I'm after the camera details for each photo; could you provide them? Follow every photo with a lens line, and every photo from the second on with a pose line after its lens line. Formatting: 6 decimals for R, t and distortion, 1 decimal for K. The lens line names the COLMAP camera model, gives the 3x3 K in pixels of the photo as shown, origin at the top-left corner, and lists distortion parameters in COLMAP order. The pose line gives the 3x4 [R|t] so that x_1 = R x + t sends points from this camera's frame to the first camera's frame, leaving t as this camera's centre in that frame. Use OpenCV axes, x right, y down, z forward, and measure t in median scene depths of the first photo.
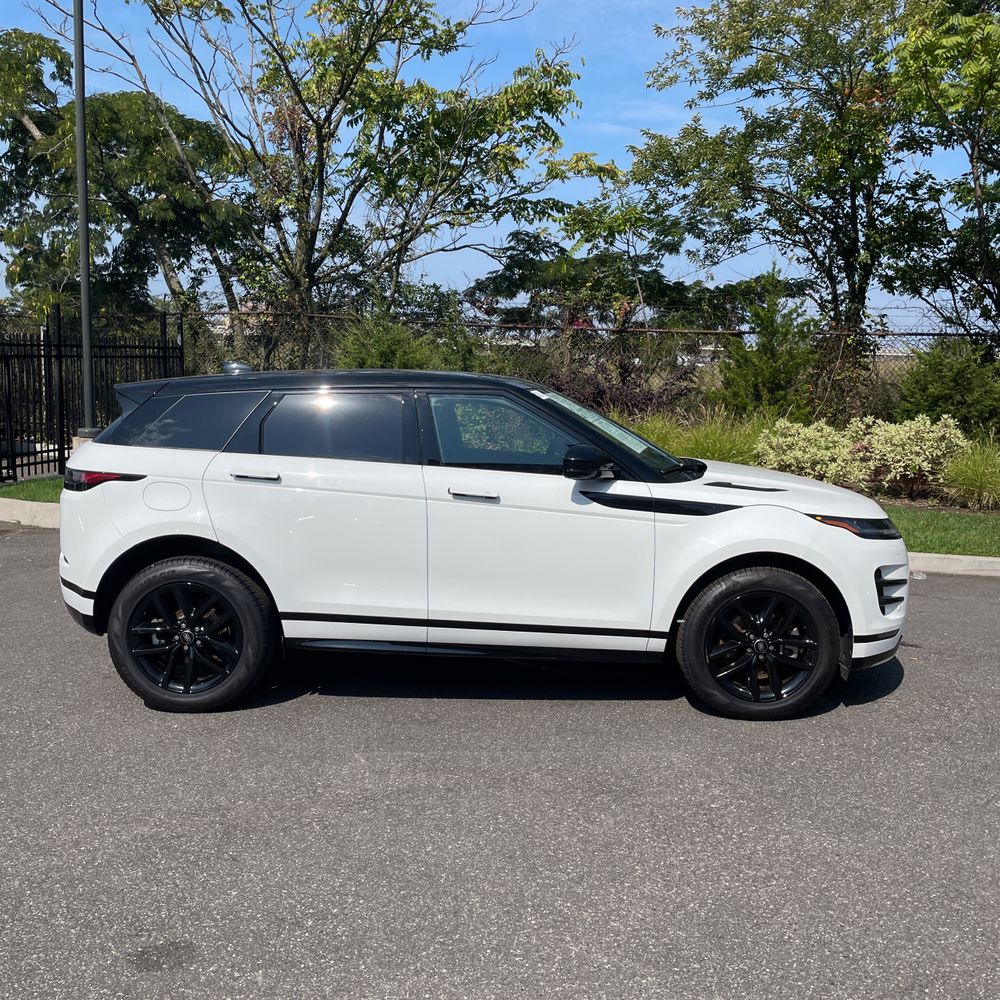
lens RADIAL K [[1031.5, 0, 526.2], [0, 1031.5, 509.3], [0, 0, 1]] dist [0.022963, 0.000000]
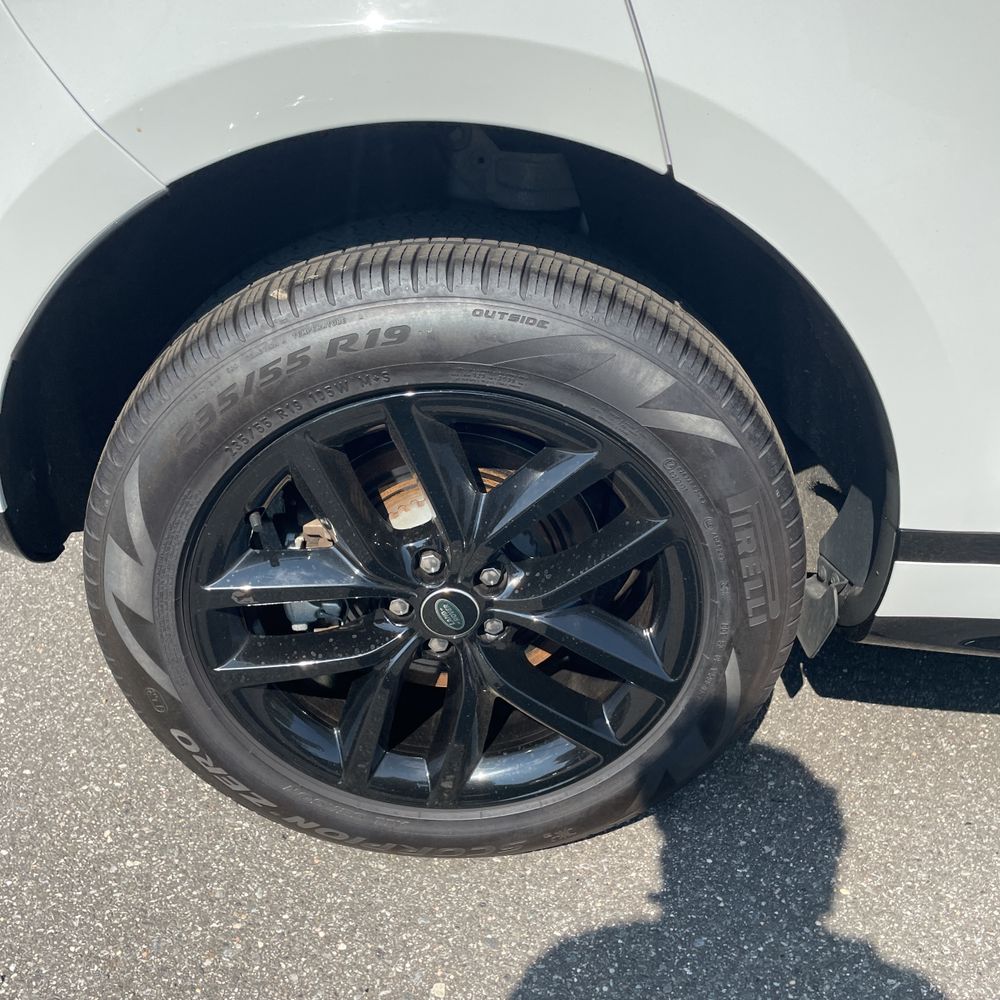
lens RADIAL K [[1031.5, 0, 479.9], [0, 1031.5, 524.3], [0, 0, 1]] dist [0.022963, 0.000000]
pose [[0.999762, 0.015370, 0.015461, -0.105711], [-0.020489, 0.904707, 0.425541, 0.003833], [-0.007447, -0.425757, 0.904807, 0.262889]]
